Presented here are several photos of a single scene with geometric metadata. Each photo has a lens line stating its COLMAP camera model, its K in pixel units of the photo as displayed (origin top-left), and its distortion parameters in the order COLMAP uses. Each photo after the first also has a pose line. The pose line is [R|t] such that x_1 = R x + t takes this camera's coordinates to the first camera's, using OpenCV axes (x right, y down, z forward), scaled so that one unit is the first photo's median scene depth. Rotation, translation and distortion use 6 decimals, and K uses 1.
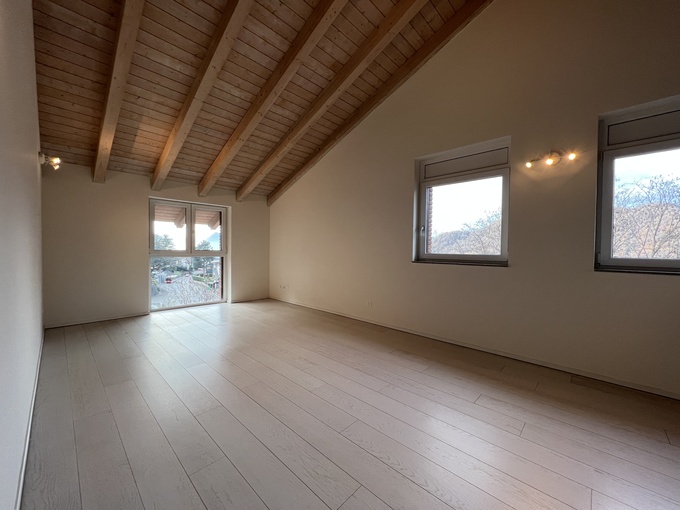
lens RADIAL K [[269.8, 0, 338.7], [0, 269.8, 253.5], [0, 0, 1]] dist [-0.002143, 0.000892]
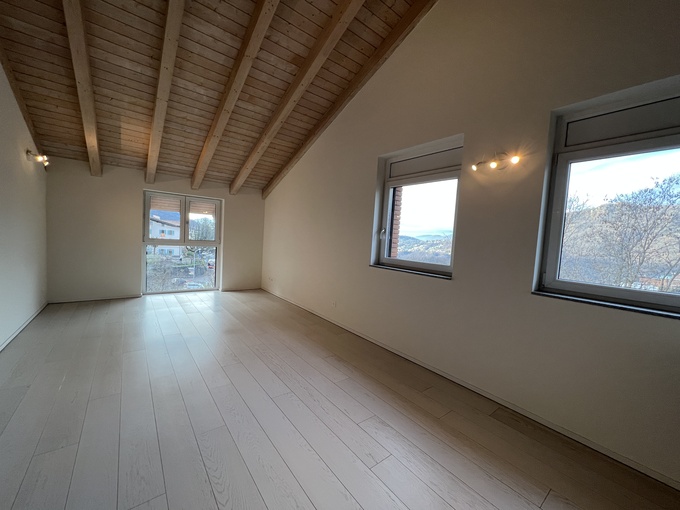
lens RADIAL K [[269.8, 0, 339.4], [0, 269.8, 253.4], [0, 0, 1]] dist [-0.002143, 0.000892]
pose [[0.988634, 0.055176, -0.139854, 0.306280], [-0.050006, 0.997939, 0.040213, -0.046151], [0.141784, -0.032763, 0.989355, 0.039187]]
